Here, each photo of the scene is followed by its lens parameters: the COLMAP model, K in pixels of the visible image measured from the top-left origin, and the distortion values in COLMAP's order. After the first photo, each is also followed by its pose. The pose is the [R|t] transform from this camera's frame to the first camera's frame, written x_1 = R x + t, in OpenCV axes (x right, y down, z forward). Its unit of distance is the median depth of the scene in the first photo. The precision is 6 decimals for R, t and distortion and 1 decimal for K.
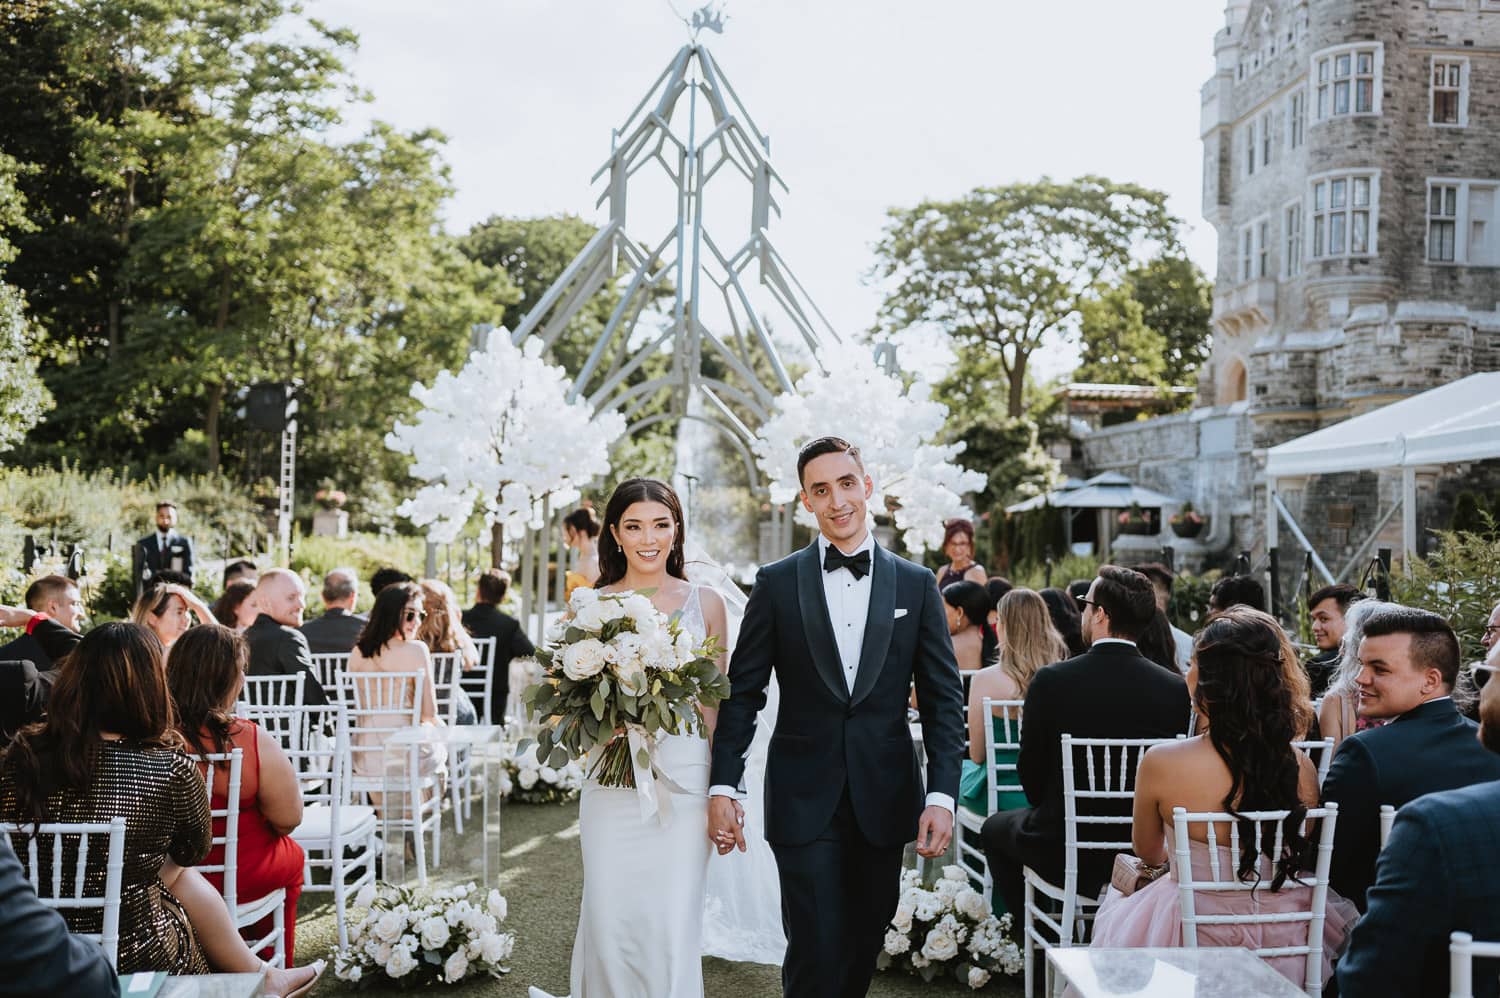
lens RADIAL K [[1419.2, 0, 750.0], [0, 1419.2, 499.0], [0, 0, 1]] dist [0.000225, -0.002382]
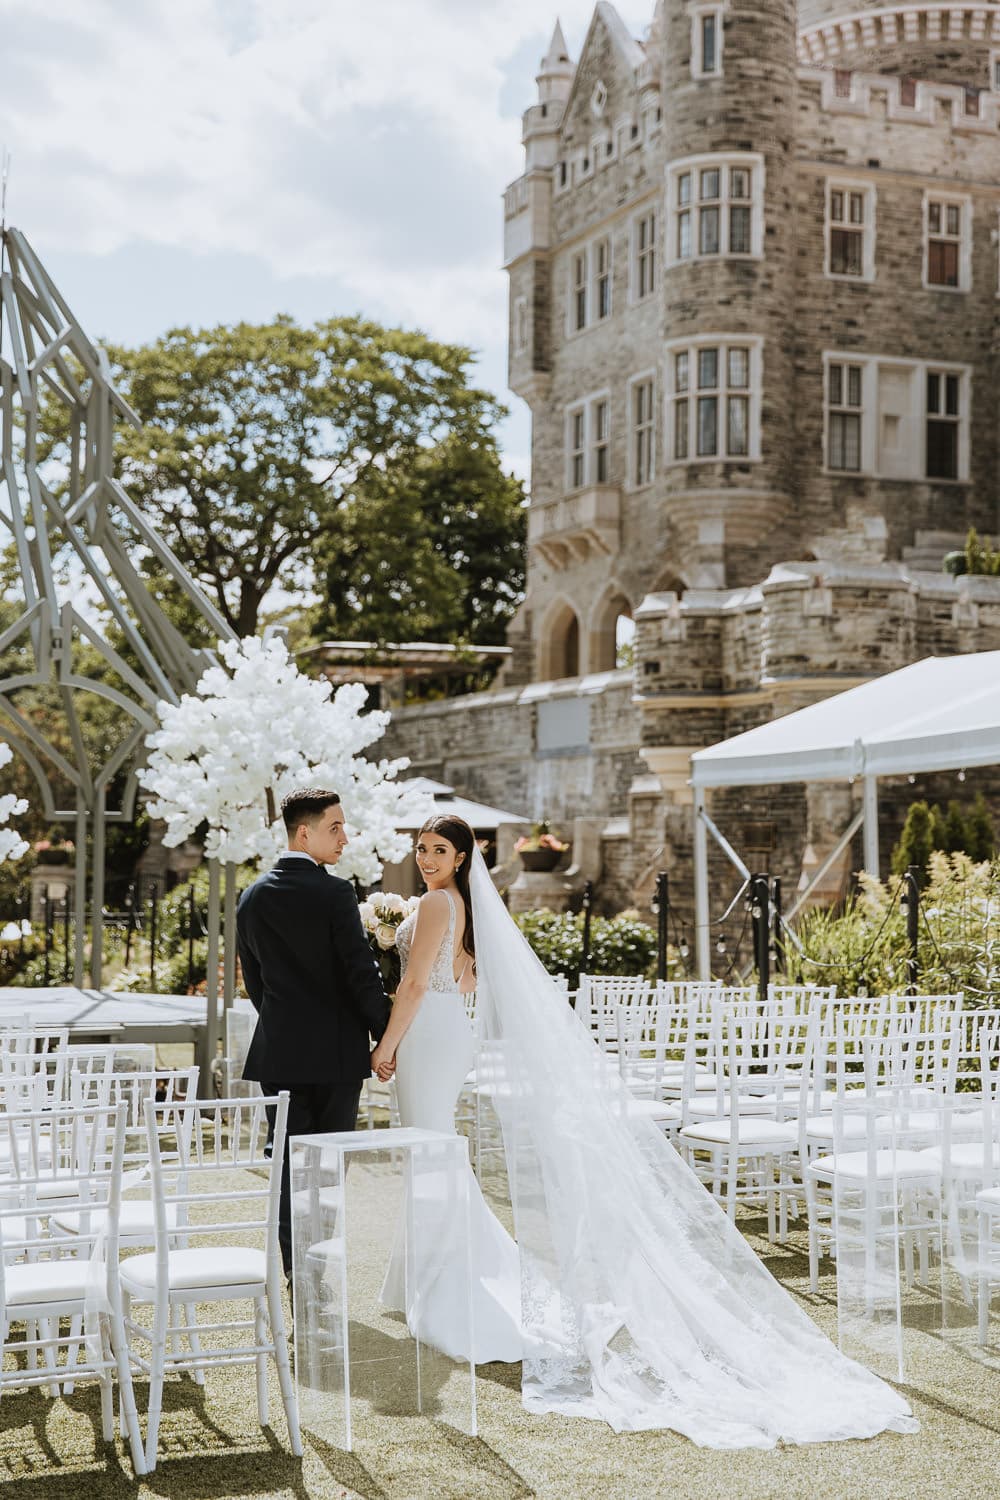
lens RADIAL K [[2439.3, 0, 500.0], [0, 2439.3, 750.0], [0, 0, 1]] dist [0.035450, -0.114111]
pose [[0.948526, -0.007034, 0.316622, -0.057125], [0.015965, 0.999544, -0.025621, -0.001454], [-0.316298, 0.029357, 0.948206, -0.086032]]
